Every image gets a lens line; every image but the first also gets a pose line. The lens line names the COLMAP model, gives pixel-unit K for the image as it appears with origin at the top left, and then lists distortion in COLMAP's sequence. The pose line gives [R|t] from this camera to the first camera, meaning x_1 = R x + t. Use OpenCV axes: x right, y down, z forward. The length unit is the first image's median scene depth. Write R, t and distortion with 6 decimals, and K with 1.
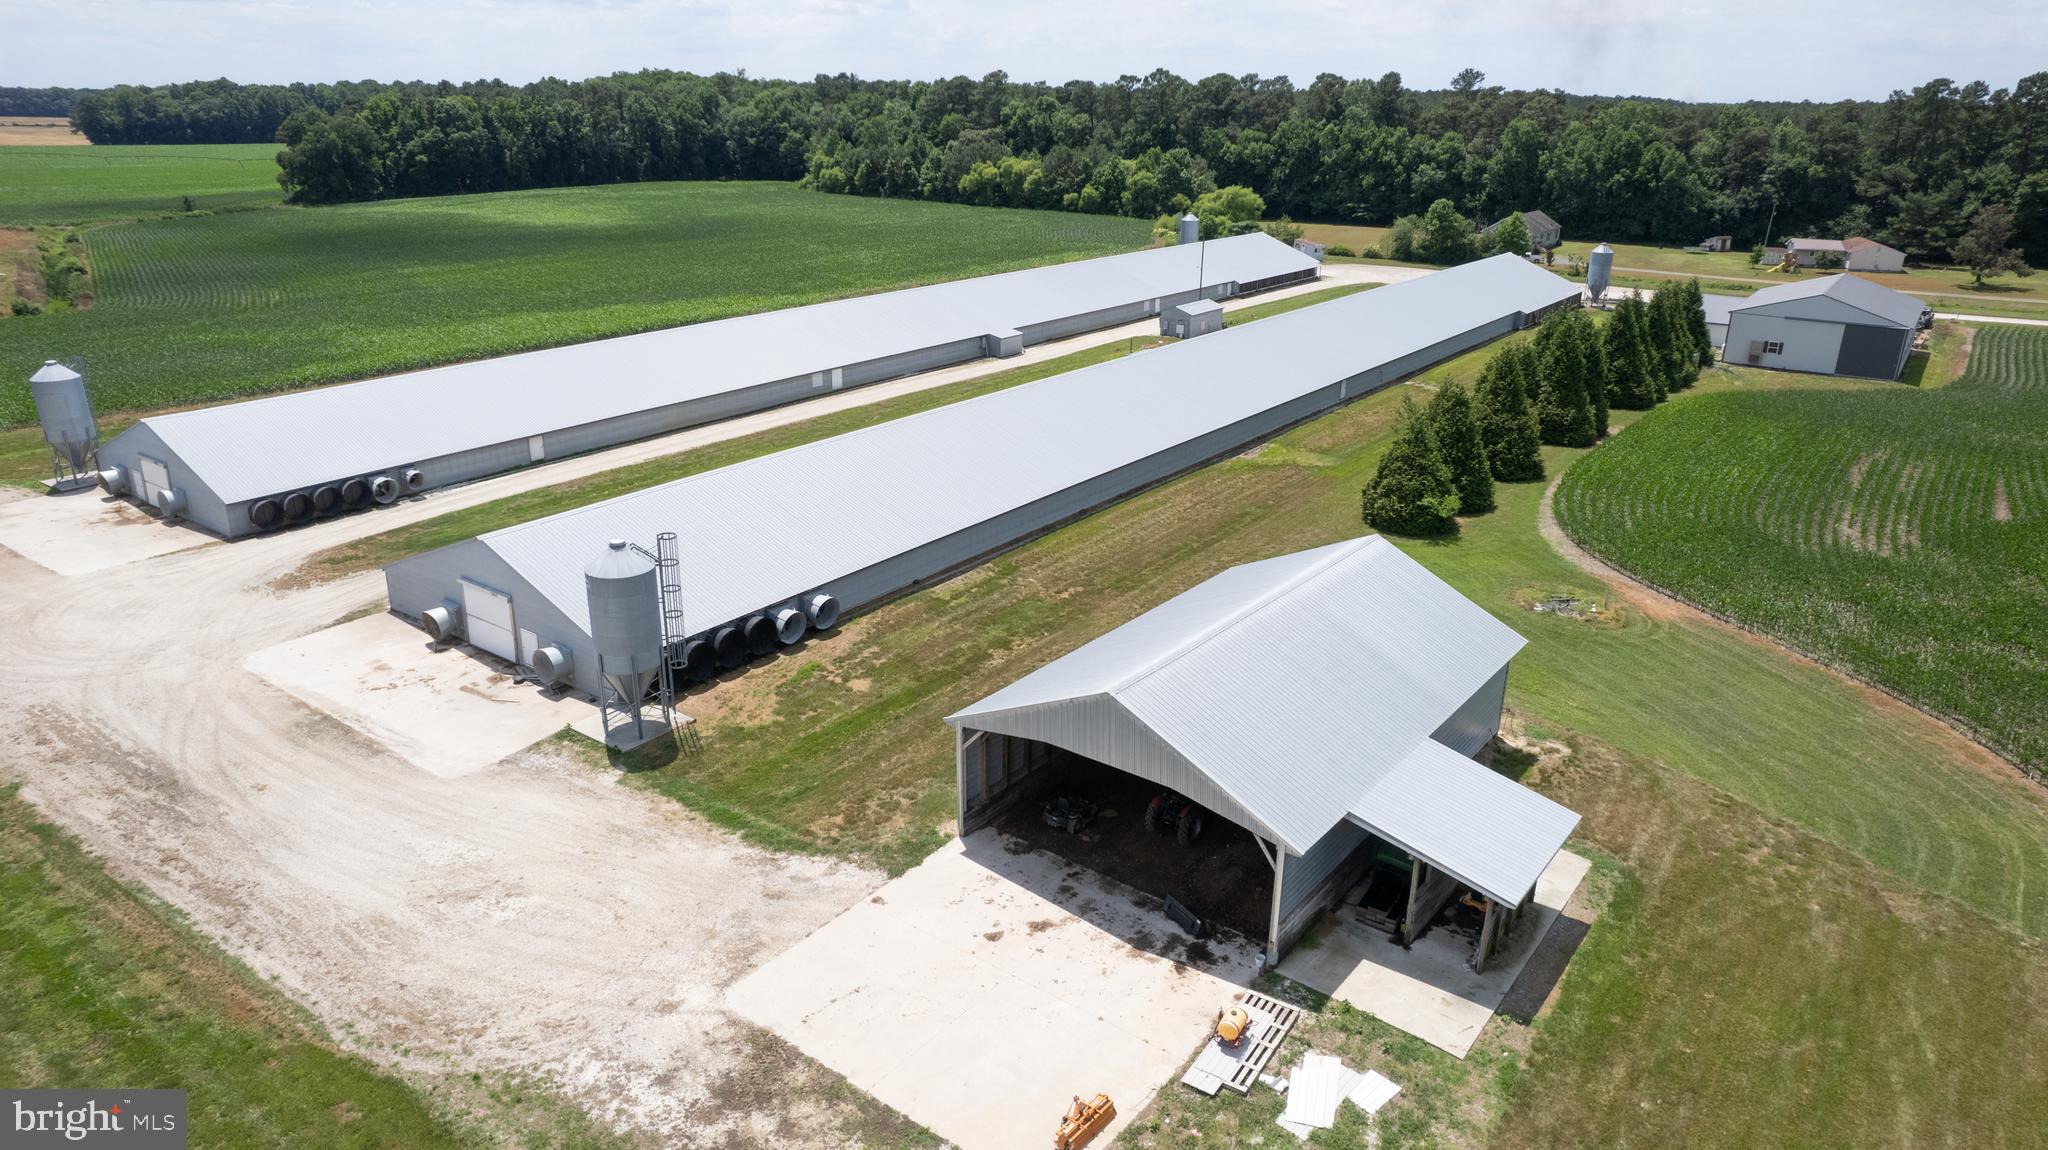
lens RADIAL K [[1318.4, 0, 1012.7], [0, 1318.4, 569.8], [0, 0, 1]] dist [-0.078988, 0.077512]
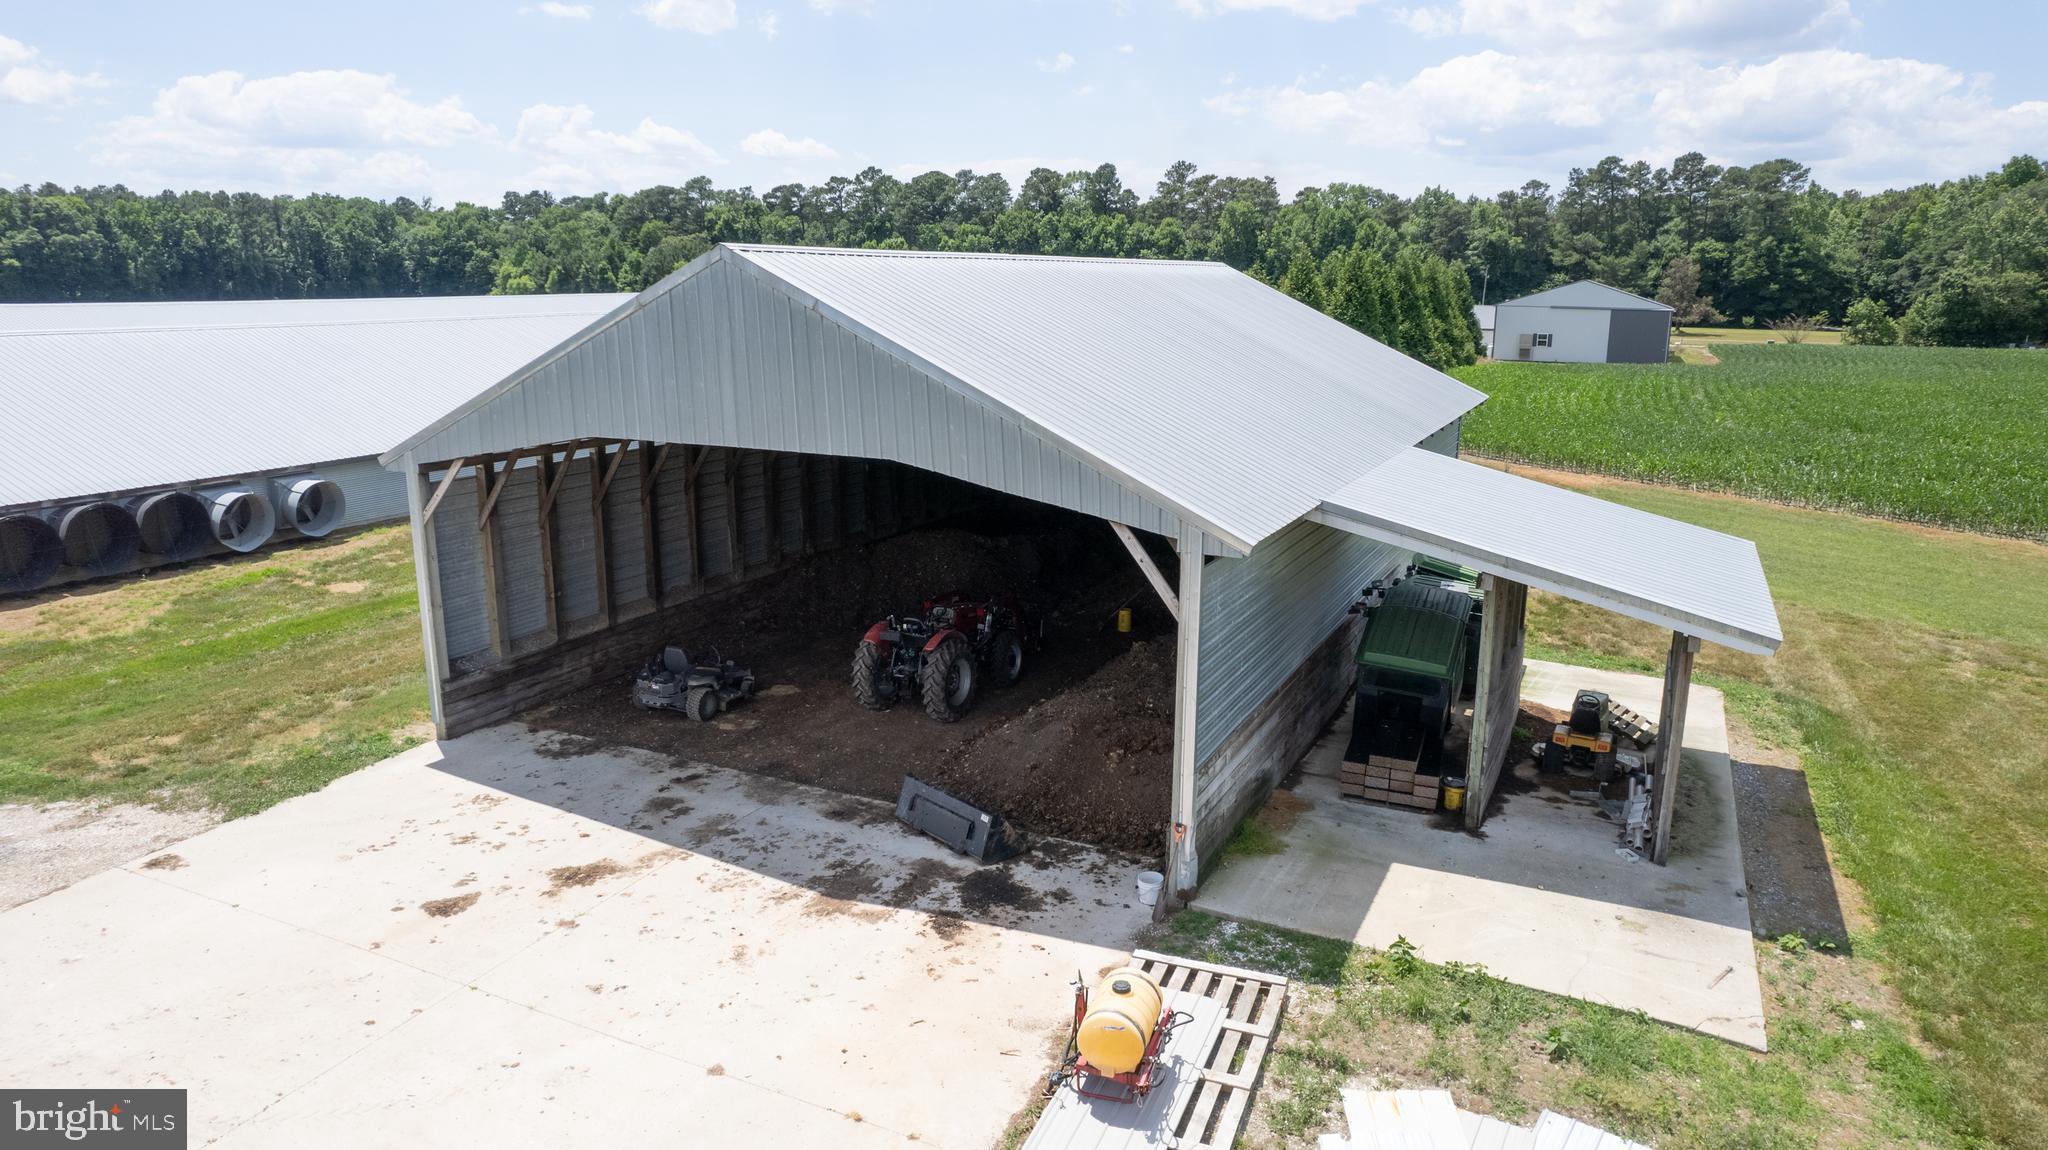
lens RADIAL K [[1318.4, 0, 1012.7], [0, 1318.4, 569.8], [0, 0, 1]] dist [-0.078988, 0.077512]
pose [[0.979001, -0.048174, 0.198081, 0.061775], [0.072602, 0.990359, -0.117973, 0.199668], [-0.190488, 0.129877, 0.973060, 0.495615]]
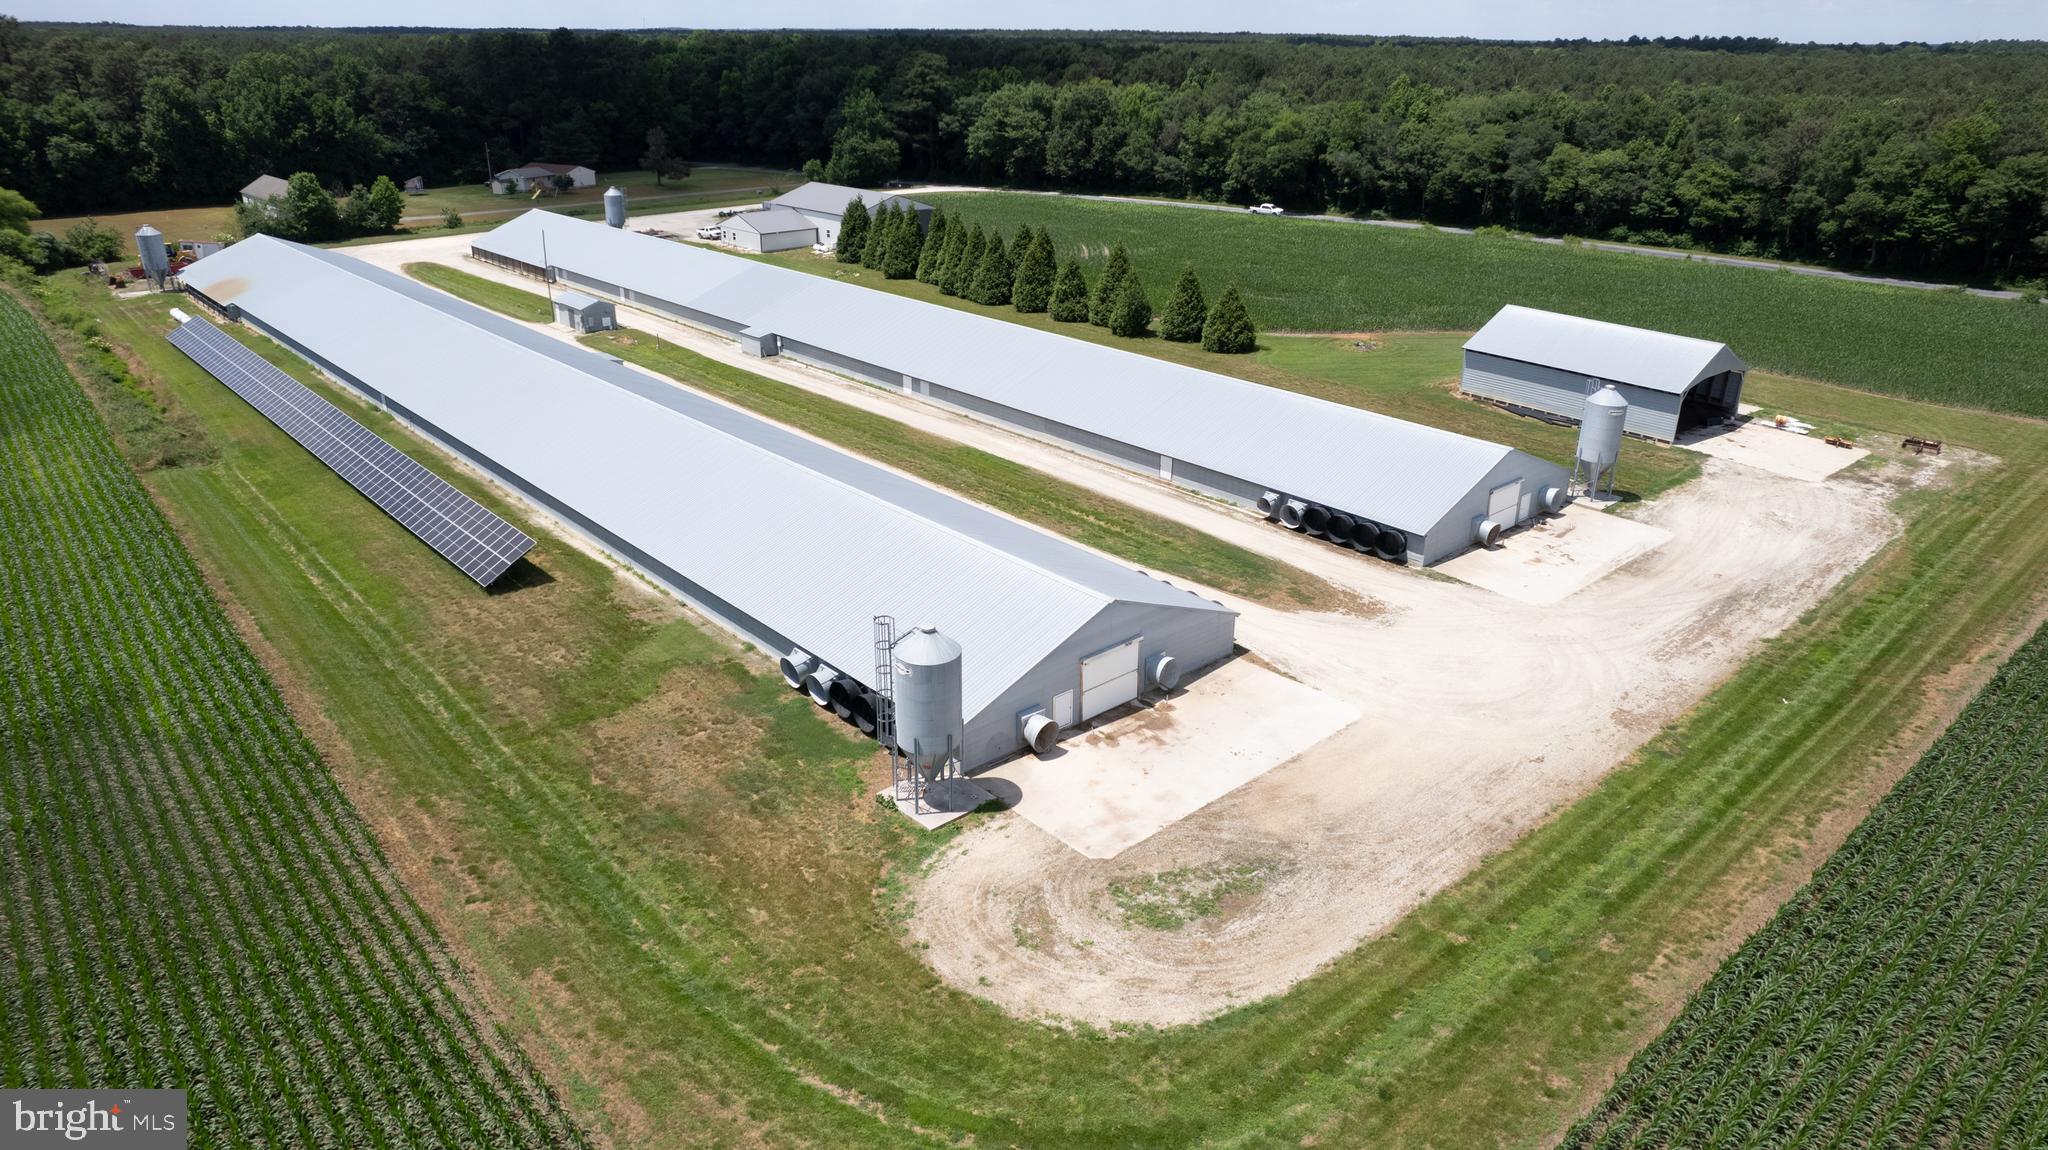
lens RADIAL K [[1318.4, 0, 1012.7], [0, 1318.4, 569.8], [0, 0, 1]] dist [-0.078988, 0.077512]
pose [[0.192328, -0.380731, 0.904463, -2.272969], [0.324470, 0.894504, 0.307542, -0.640172], [-0.926137, 0.234322, 0.295574, 1.369100]]
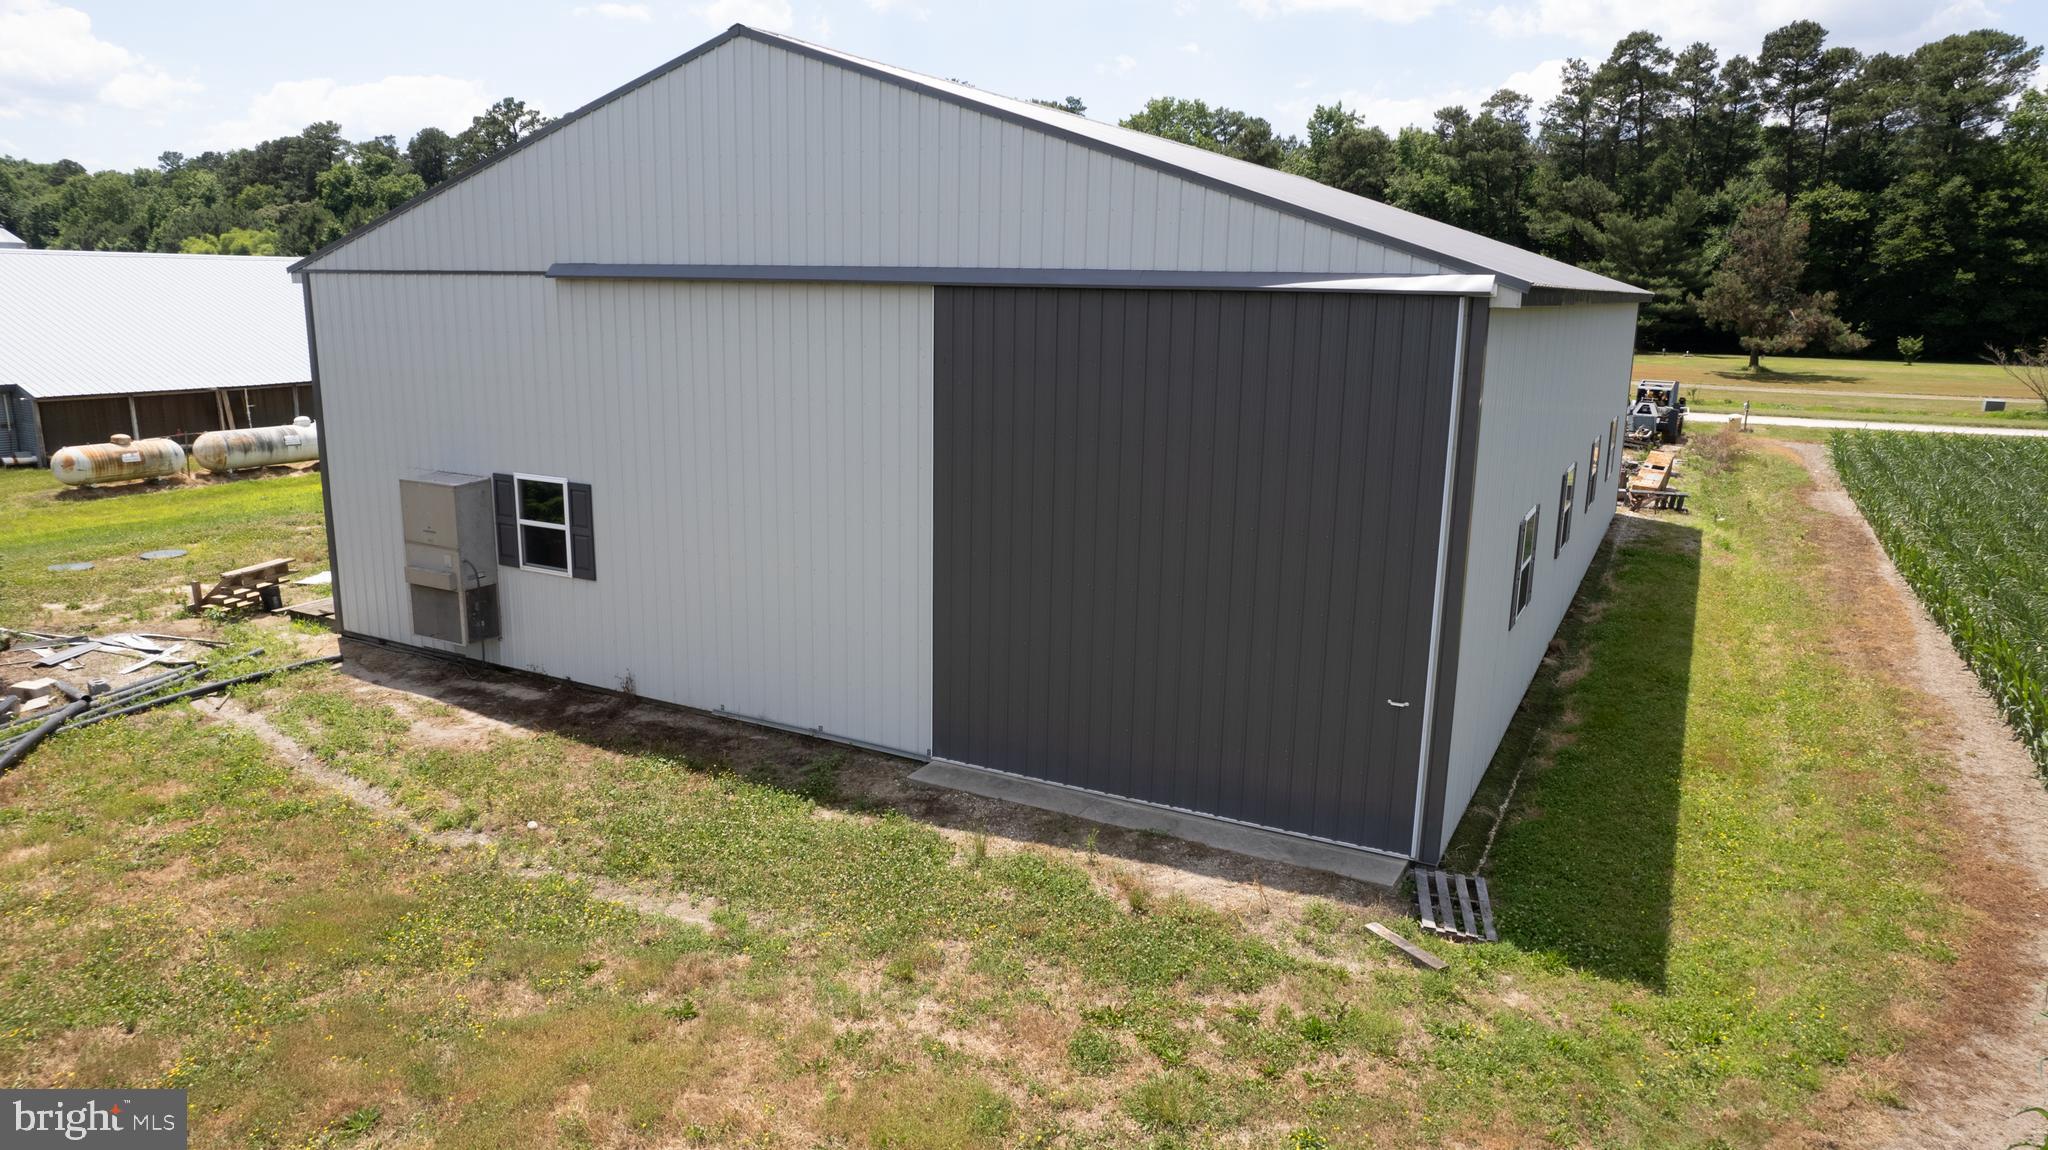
lens RADIAL K [[1258.7, 0, 1048.9], [0, 1258.7, 568.6], [0, 0, 1]] dist [-0.055570, 0.058630]
pose [[0.988915, -0.021758, 0.146879, 1.738282], [0.040308, 0.991397, -0.124528, -0.423607], [-0.142906, 0.129068, 0.981285, 2.465311]]
